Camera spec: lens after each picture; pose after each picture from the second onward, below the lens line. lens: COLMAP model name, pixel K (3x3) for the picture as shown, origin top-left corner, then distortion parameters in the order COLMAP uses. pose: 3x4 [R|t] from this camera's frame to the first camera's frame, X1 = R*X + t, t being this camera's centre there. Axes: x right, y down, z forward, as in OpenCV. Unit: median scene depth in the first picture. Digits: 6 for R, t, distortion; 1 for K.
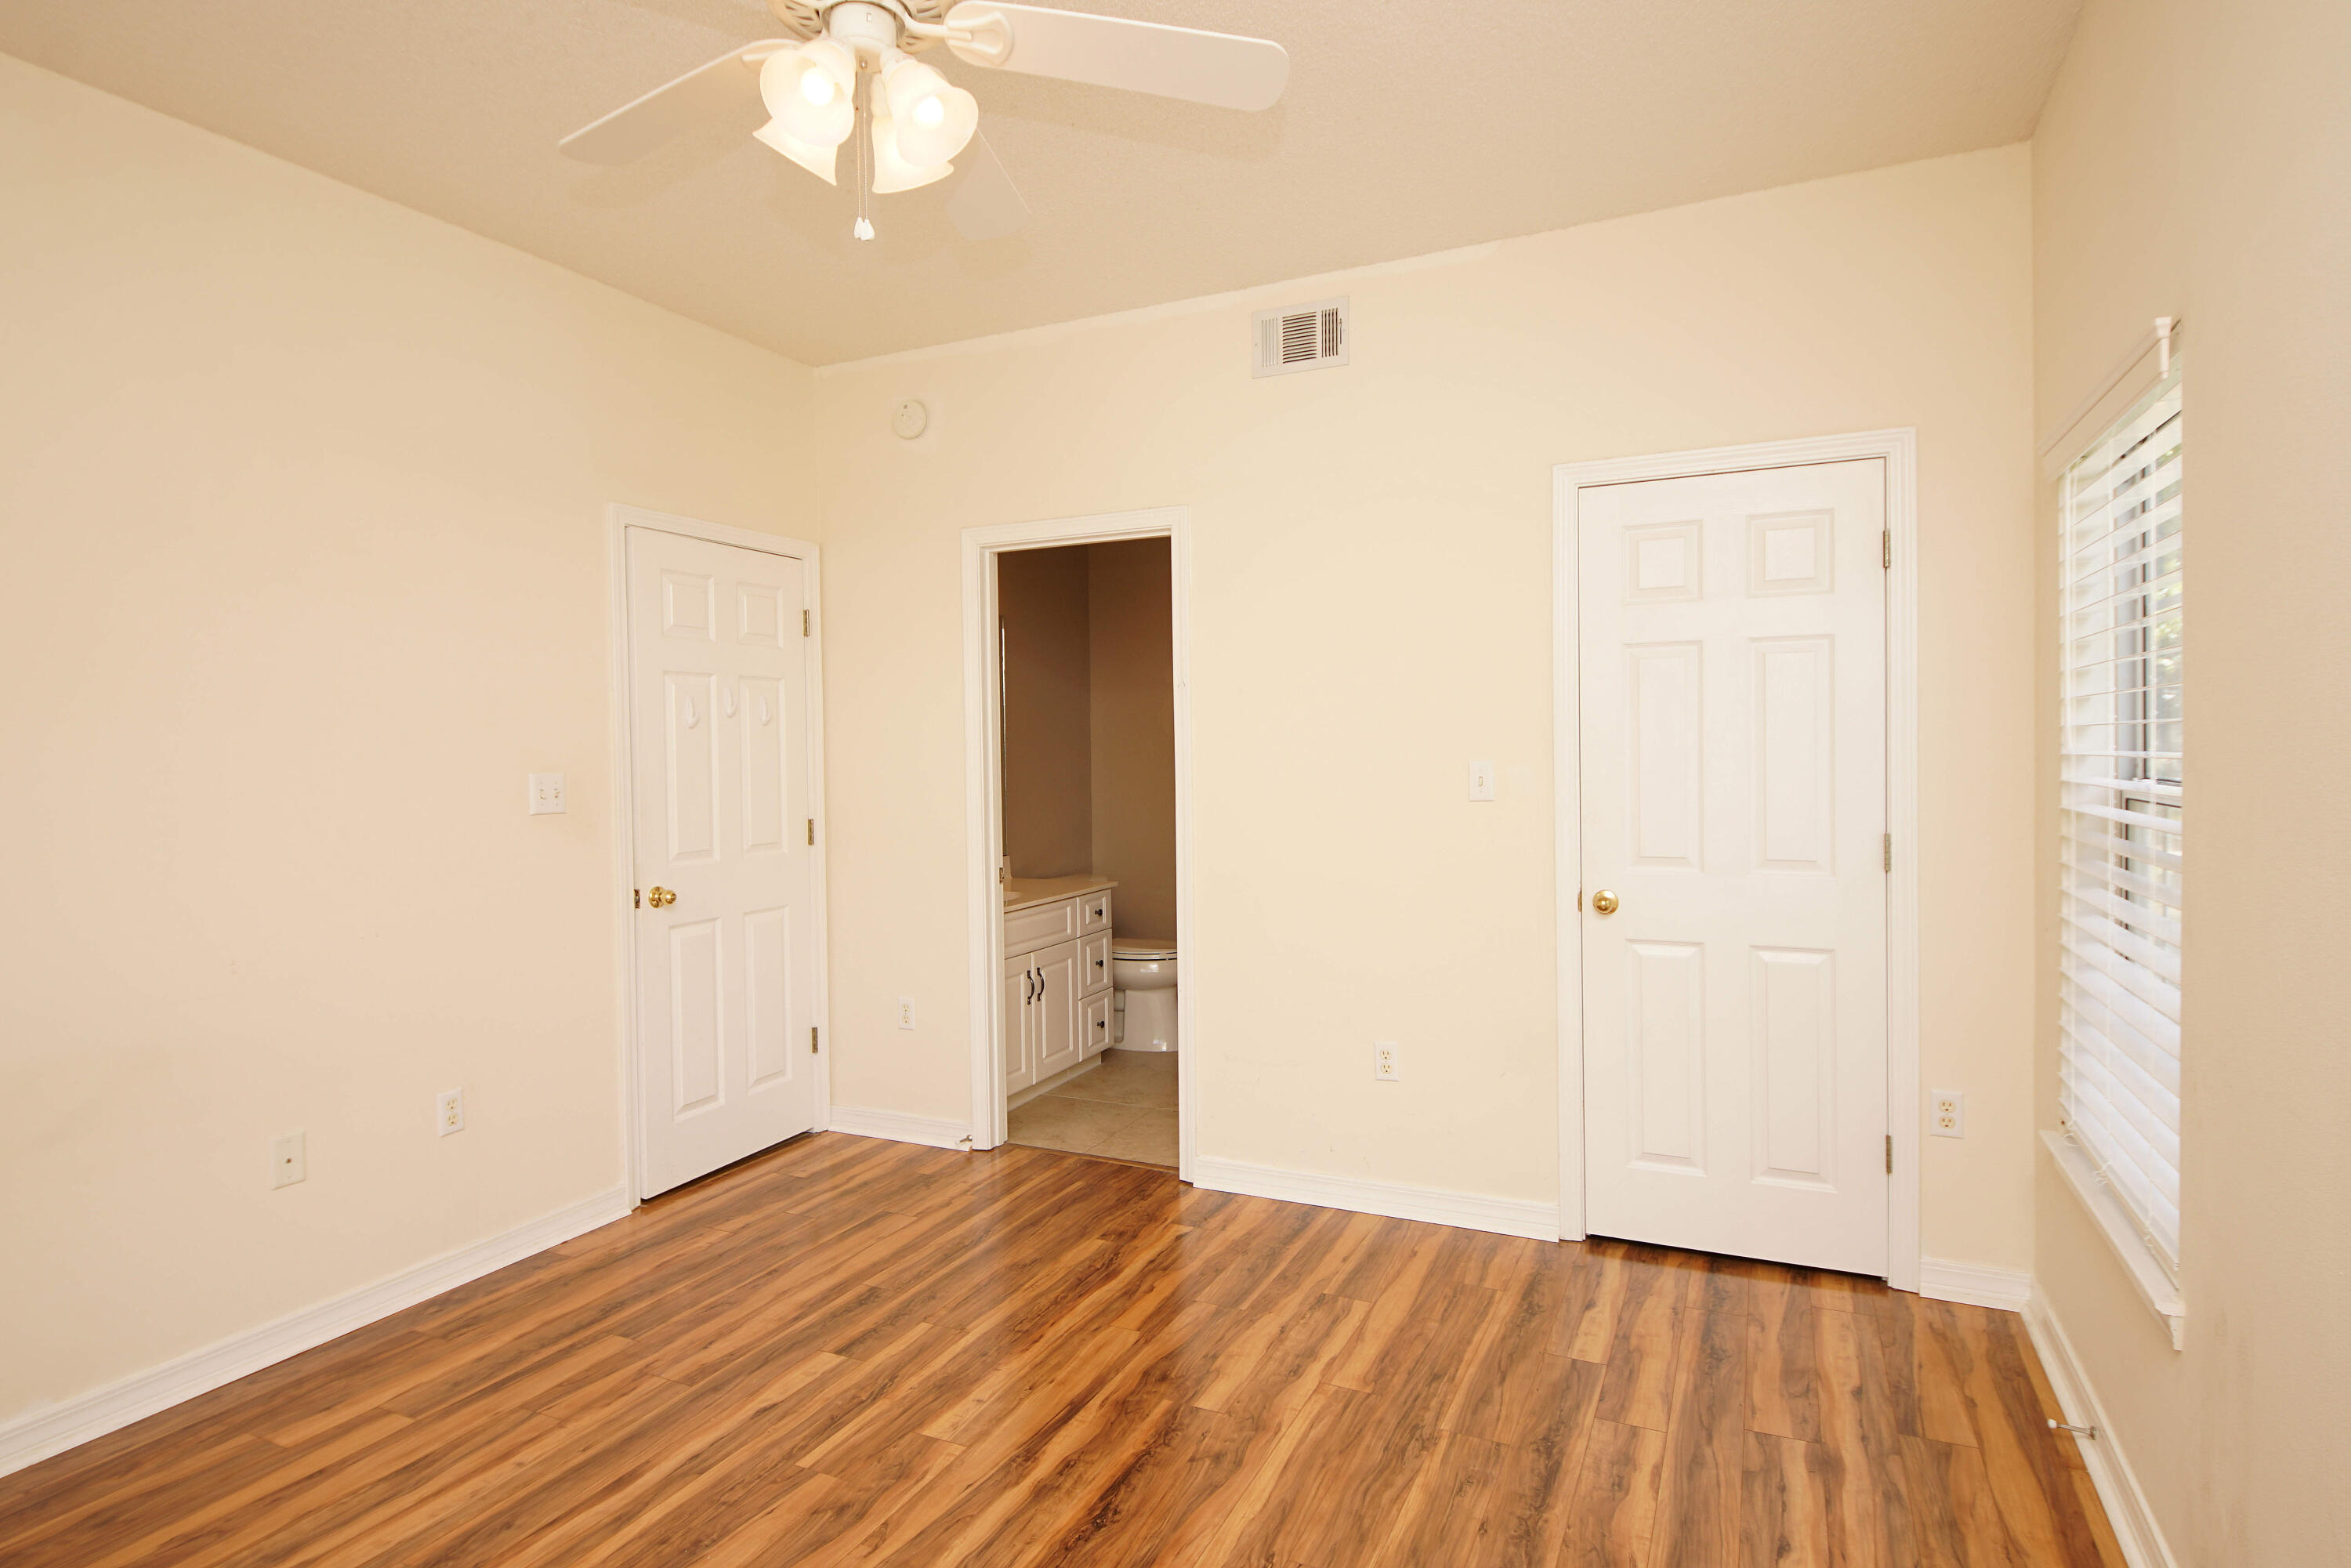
lens RADIAL K [[1251.4, 0, 1166.0], [0, 1251.4, 776.7], [0, 0, 1]] dist [0.039166, -0.032934]
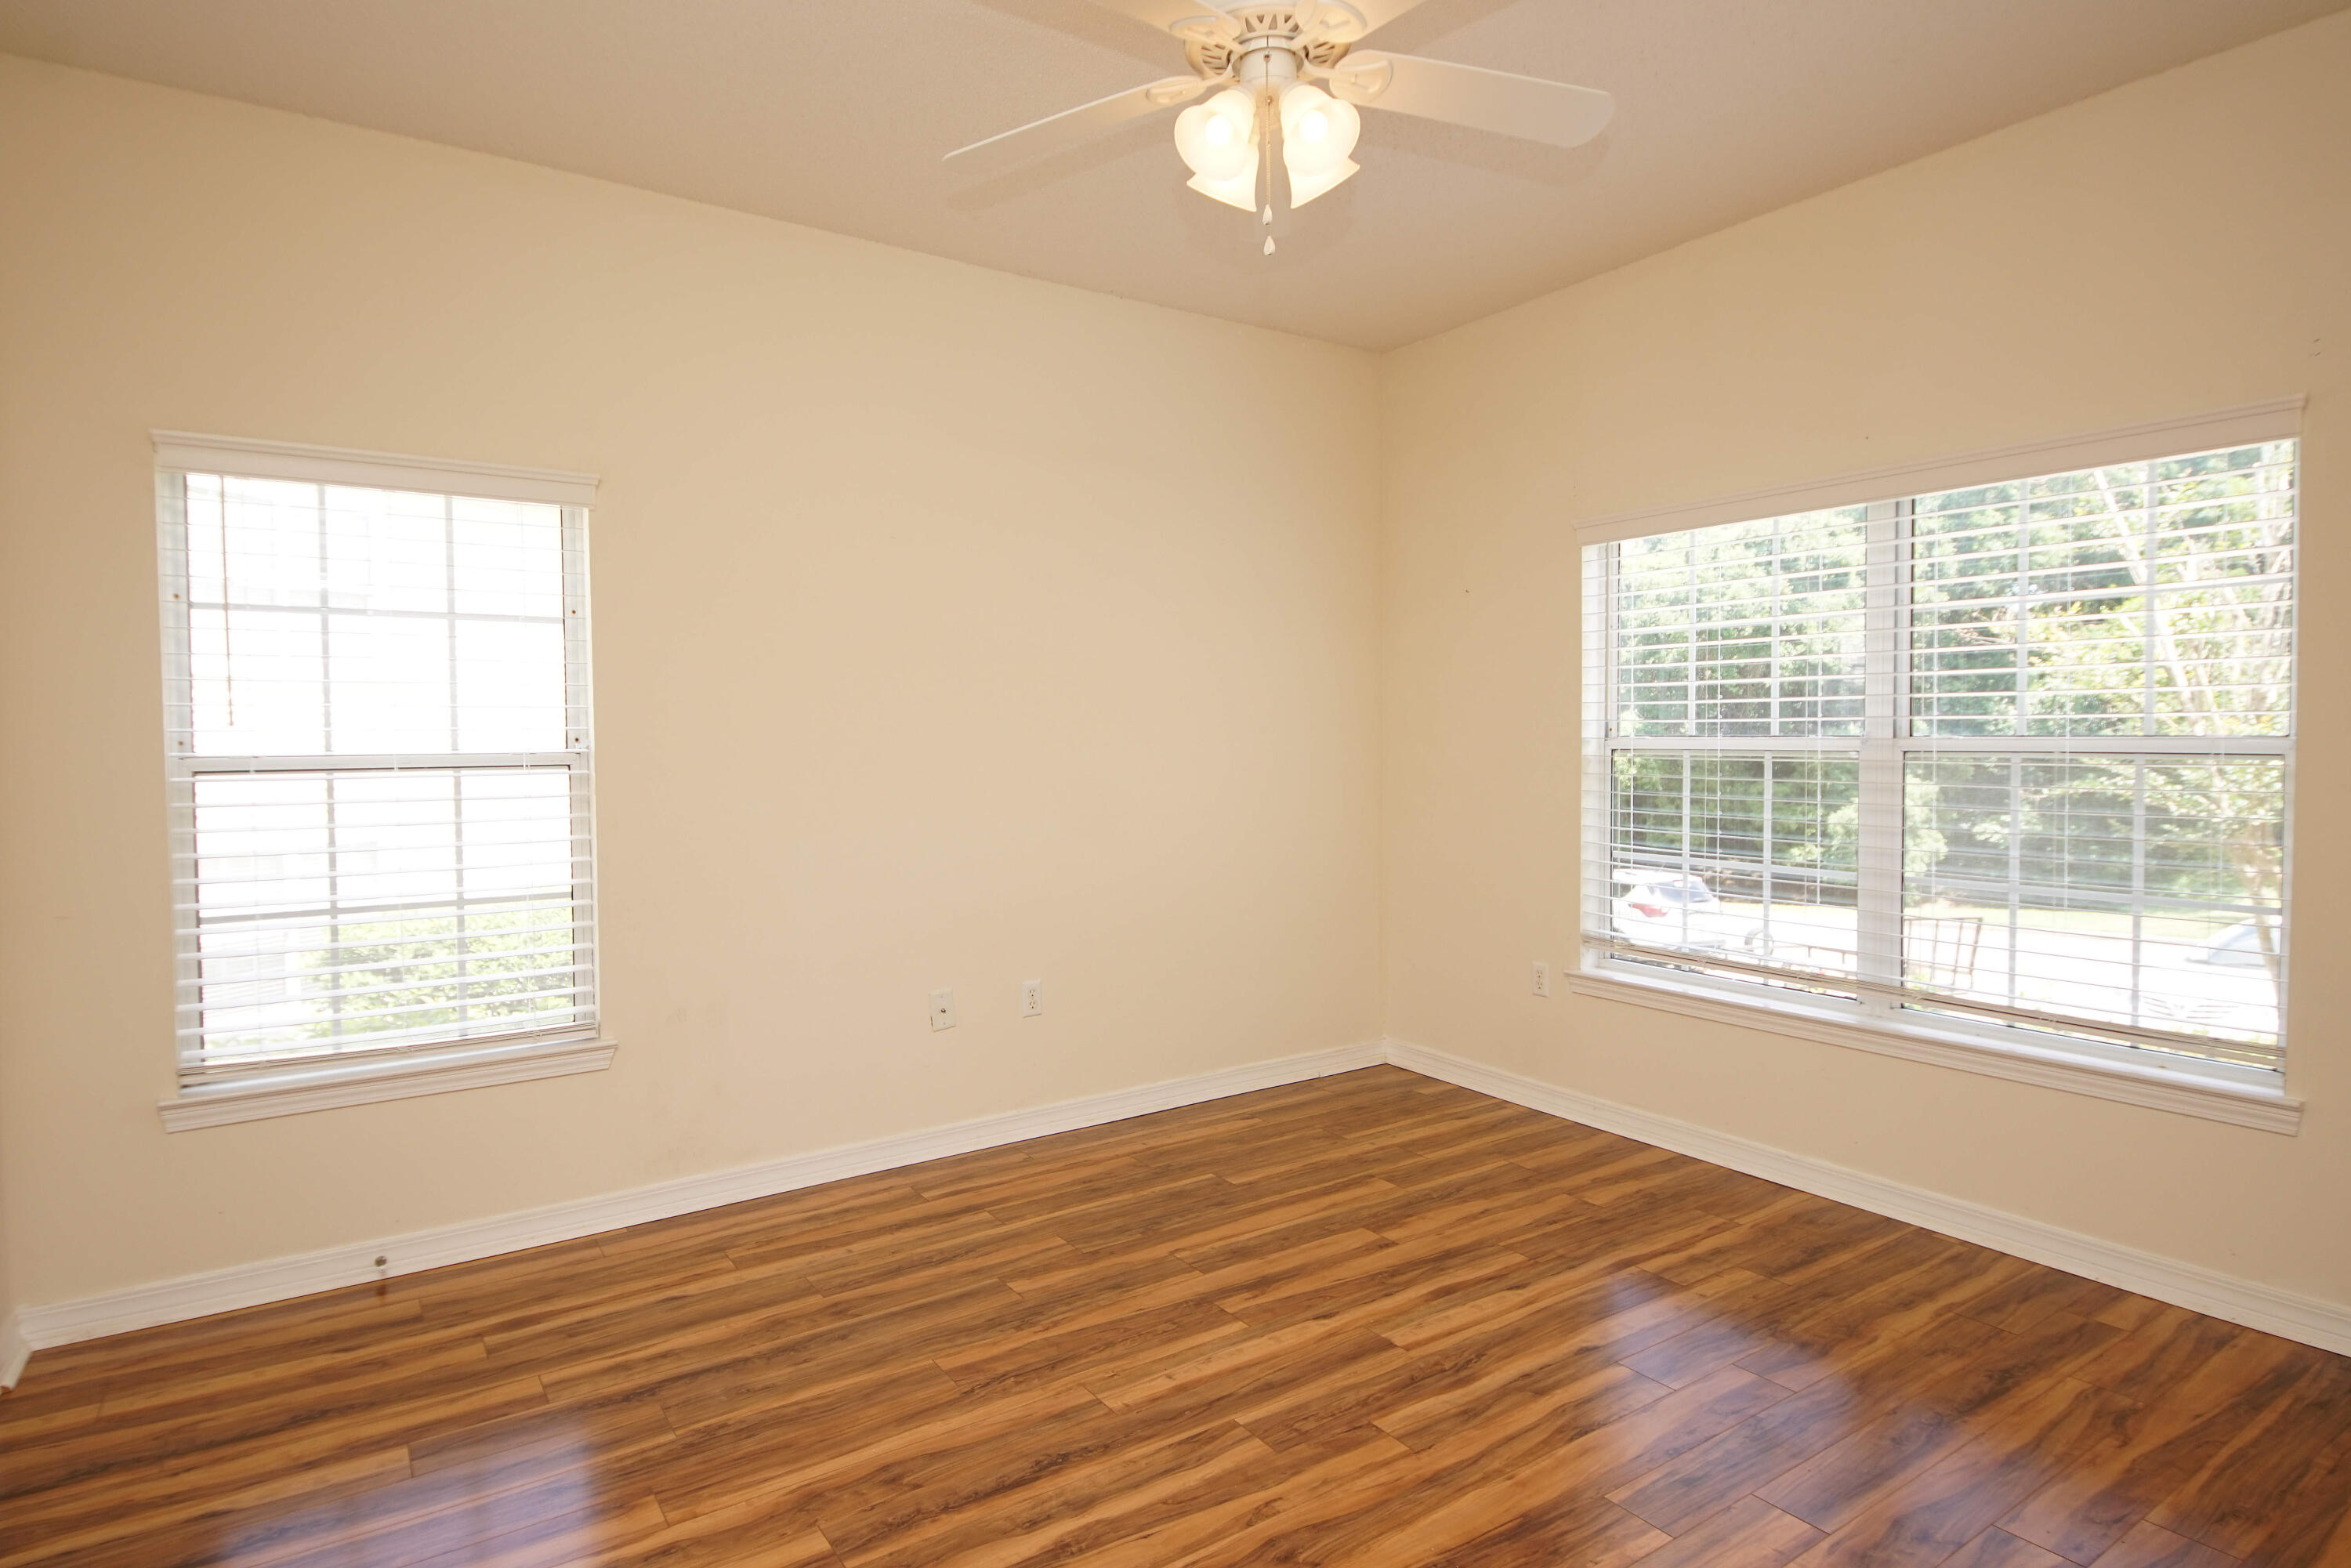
lens RADIAL K [[1251.4, 0, 1166.0], [0, 1251.4, 776.7], [0, 0, 1]] dist [0.039166, -0.032934]
pose [[-0.863022, 0.008381, 0.505096, -0.608771], [0.033468, 0.998614, 0.040614, 0.005788], [-0.504056, 0.051955, -0.862107, 1.709807]]
